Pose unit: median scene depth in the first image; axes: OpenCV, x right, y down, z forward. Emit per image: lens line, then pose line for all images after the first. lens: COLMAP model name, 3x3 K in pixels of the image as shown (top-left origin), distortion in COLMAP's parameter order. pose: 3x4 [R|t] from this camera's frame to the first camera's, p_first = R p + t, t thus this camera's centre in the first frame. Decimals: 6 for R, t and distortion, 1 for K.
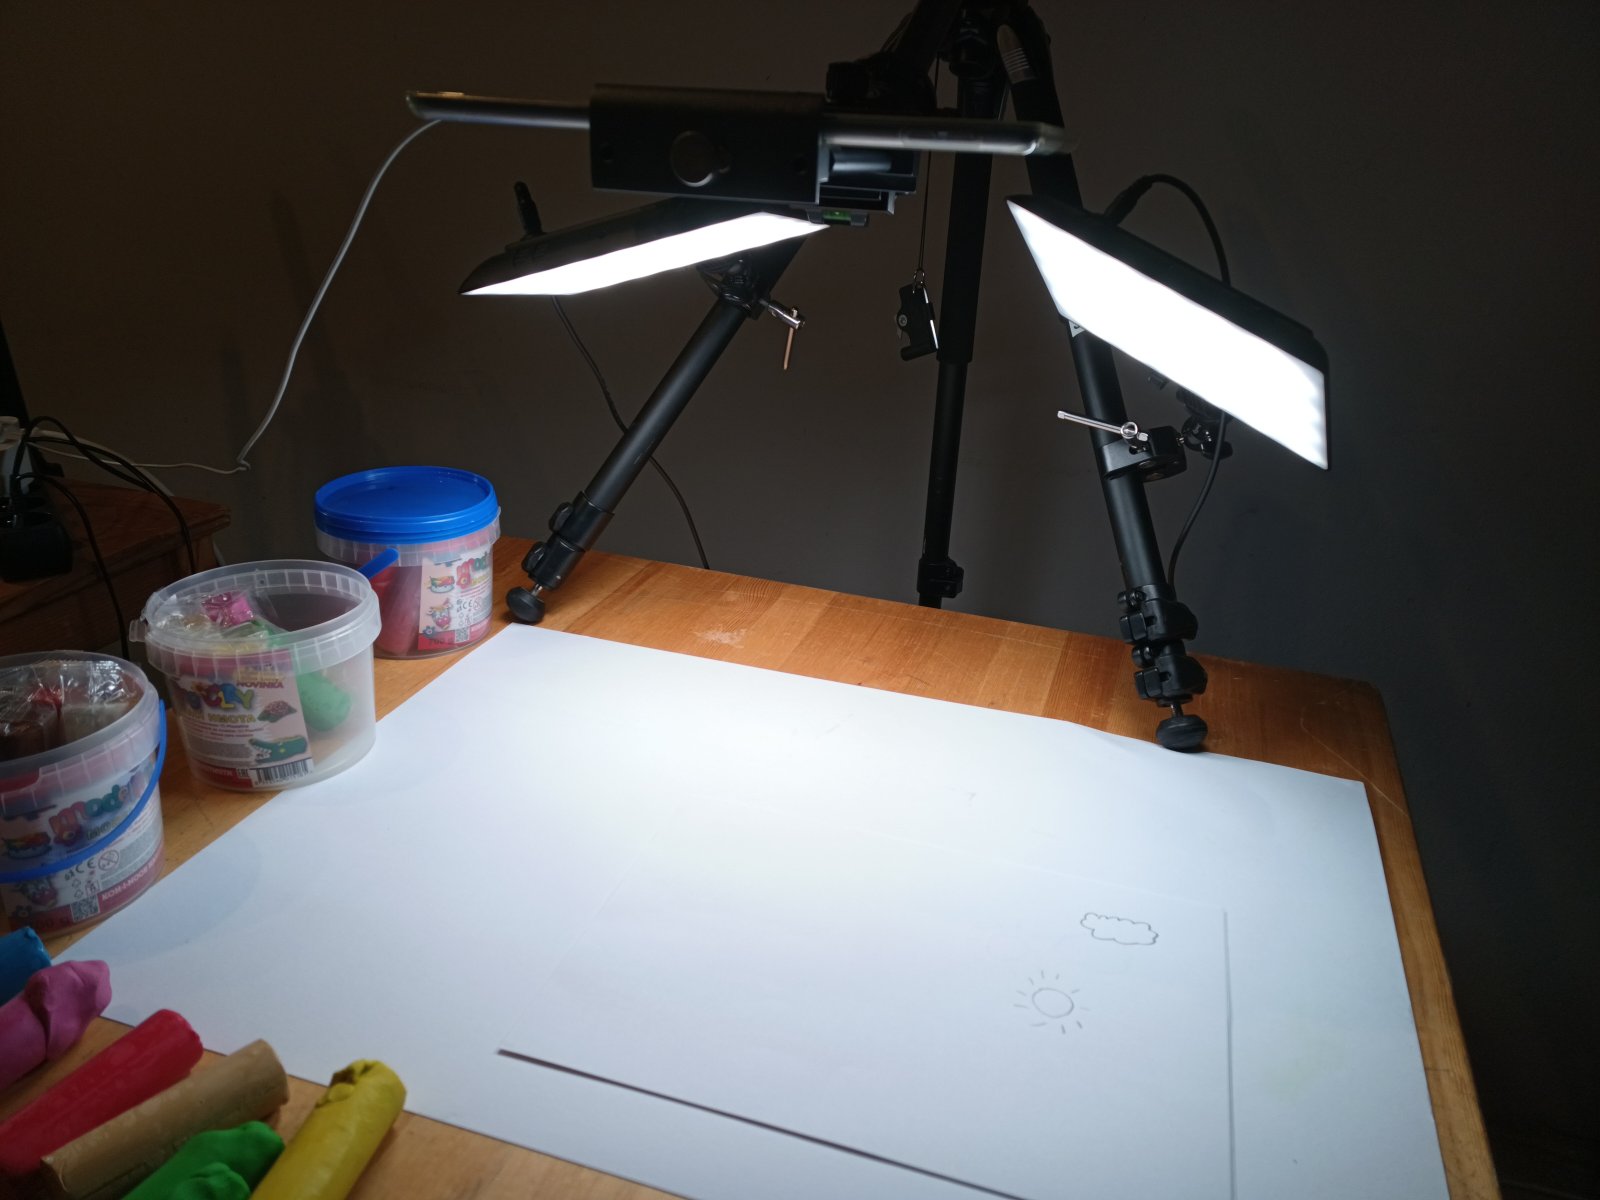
lens RADIAL K [[1174.7, 0, 800.0], [0, 1174.7, 600.0], [0, 0, 1]] dist [0.084738, -0.126567]
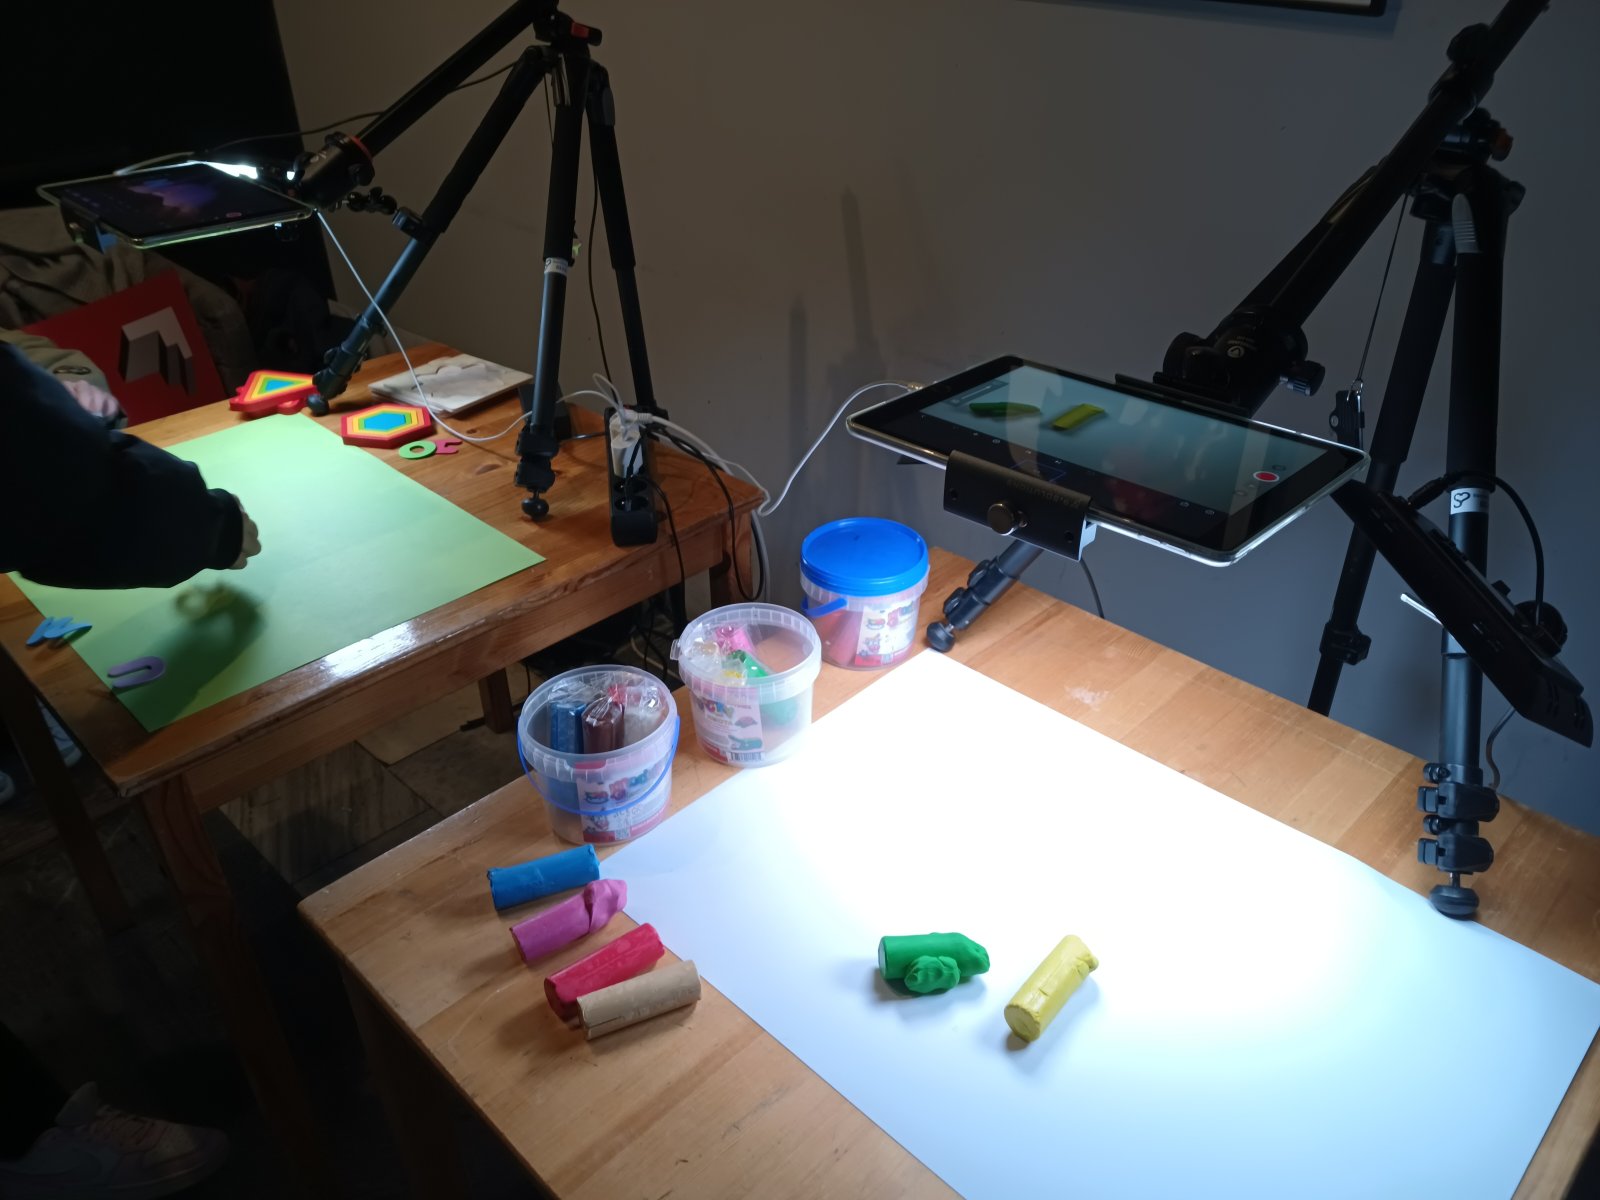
lens RADIAL K [[1174.7, 0, 800.0], [0, 1174.7, 600.0], [0, 0, 1]] dist [0.084738, -0.126567]
pose [[0.888396, 0.196070, -0.415102, 0.182068], [-0.126900, 0.973859, 0.188404, -0.295744], [0.441191, -0.114701, 0.890053, -0.246011]]
